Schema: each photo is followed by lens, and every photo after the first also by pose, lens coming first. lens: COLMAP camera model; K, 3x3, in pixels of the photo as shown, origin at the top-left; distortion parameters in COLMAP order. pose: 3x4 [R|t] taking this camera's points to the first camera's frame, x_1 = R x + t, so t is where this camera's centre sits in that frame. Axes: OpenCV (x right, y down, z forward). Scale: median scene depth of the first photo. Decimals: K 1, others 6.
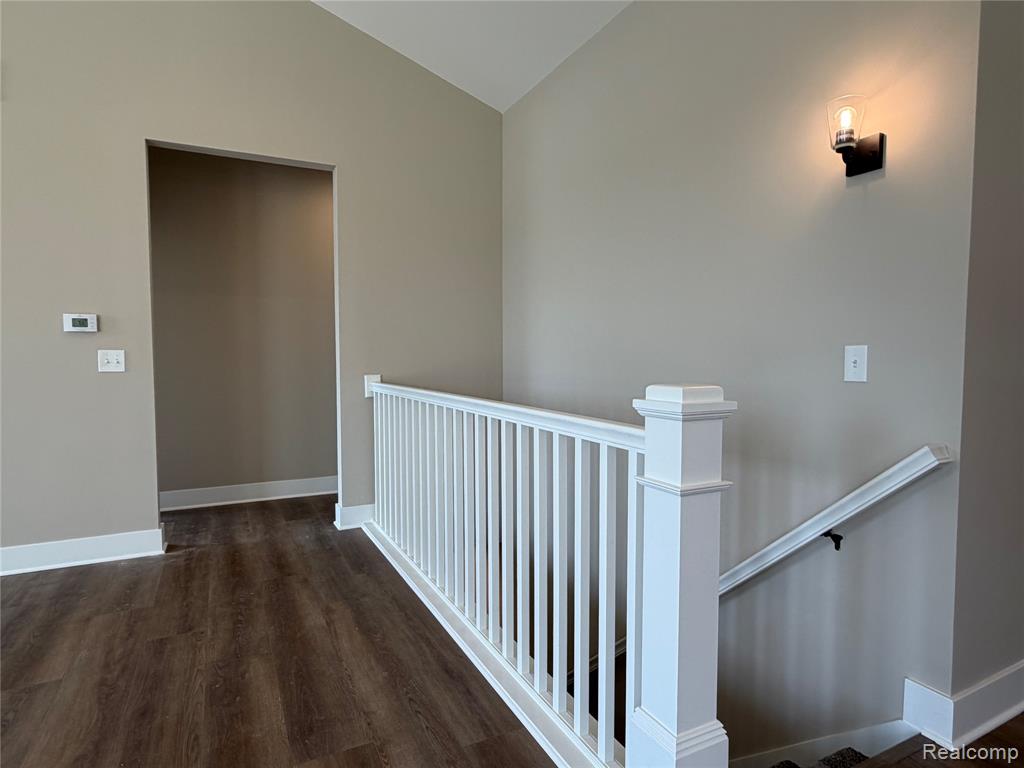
lens RADIAL K [[577.2, 0, 508.7], [0, 577.2, 388.2], [0, 0, 1]] dist [-0.000139, 0.001000]
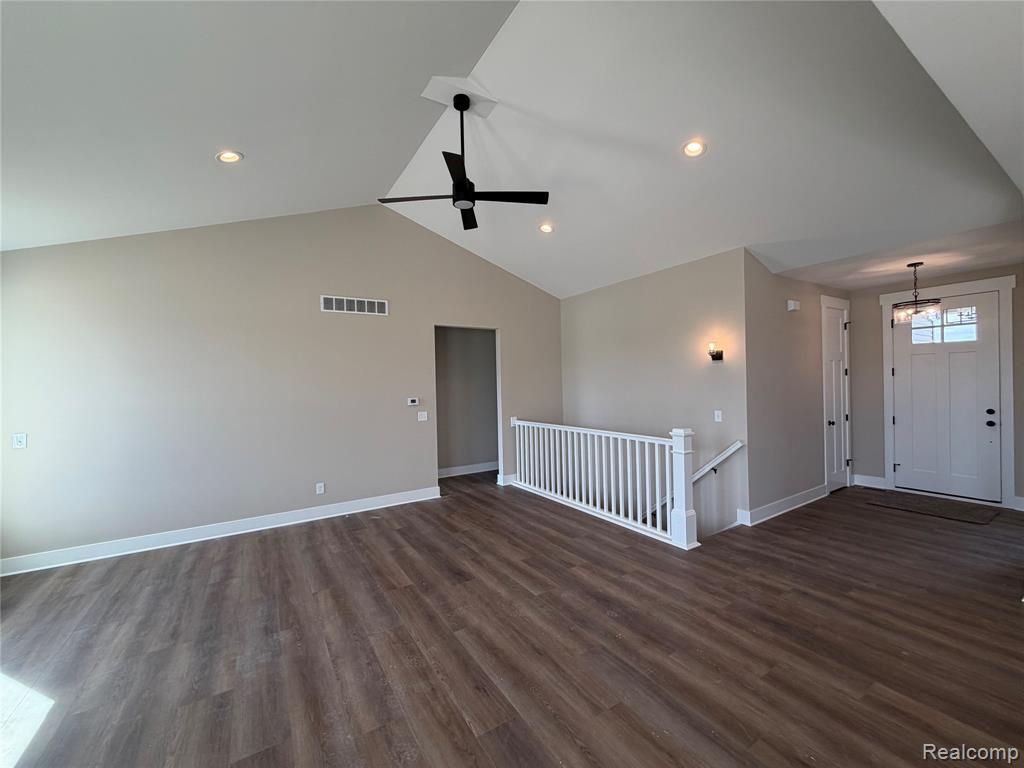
lens RADIAL K [[407.7, 0, 507.4], [0, 407.7, 384.4], [0, 0, 1]] dist [0.000529, -0.000071]
pose [[0.995509, -0.023165, 0.091784, -0.556416], [0.027985, 0.998276, -0.051584, -0.094327], [-0.090431, 0.053921, 0.994442, -0.841140]]
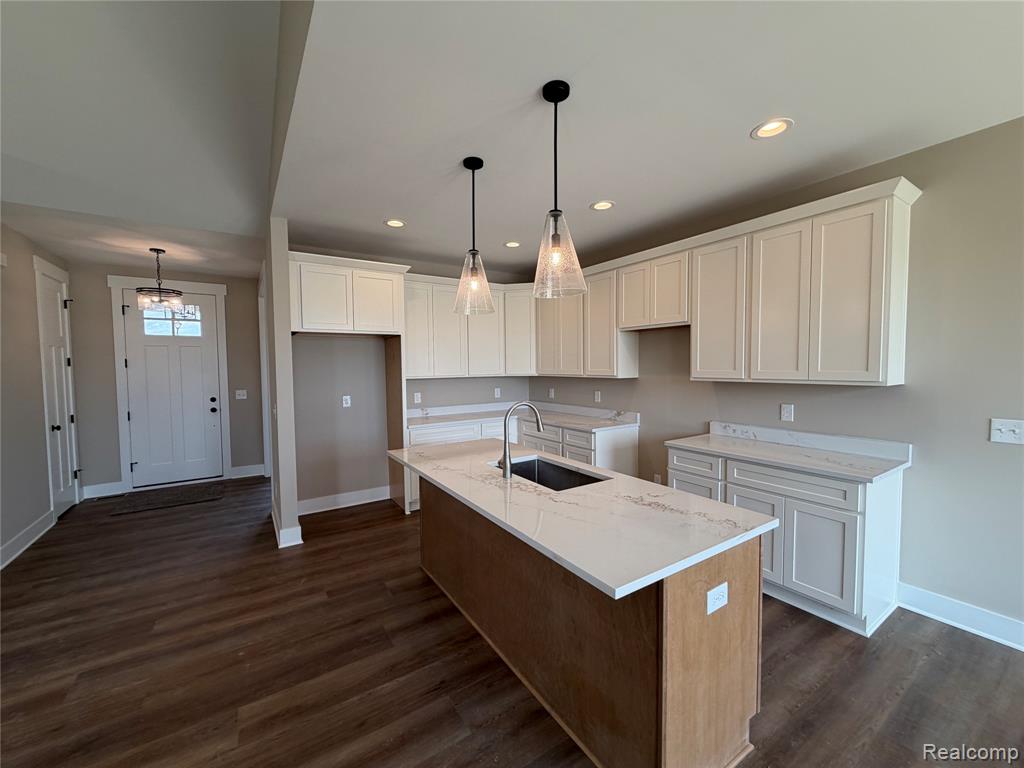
lens RADIAL K [[407.7, 0, 509.7], [0, 407.7, 384.5], [0, 0, 1]] dist [0.000529, -0.000071]
pose [[-0.116281, -0.044723, 0.992209, -0.506479], [0.067033, 0.996355, 0.052766, -0.092427], [-0.990952, 0.072646, -0.112859, -0.534377]]
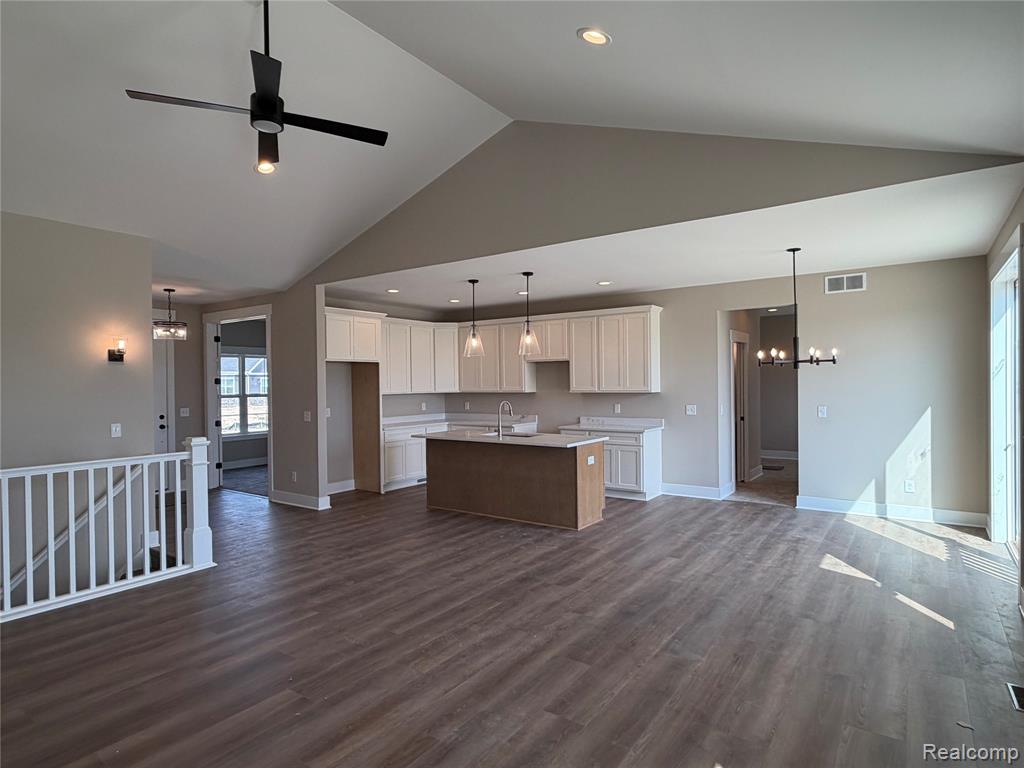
lens RADIAL K [[577.2, 0, 512.0], [0, 577.2, 384.4], [0, 0, 1]] dist [-0.000139, 0.001000]
pose [[-0.472996, 0.005011, 0.881050, -1.808575], [0.062574, 0.997650, 0.027919, -0.147216], [-0.878840, 0.068336, -0.472198, 0.431147]]
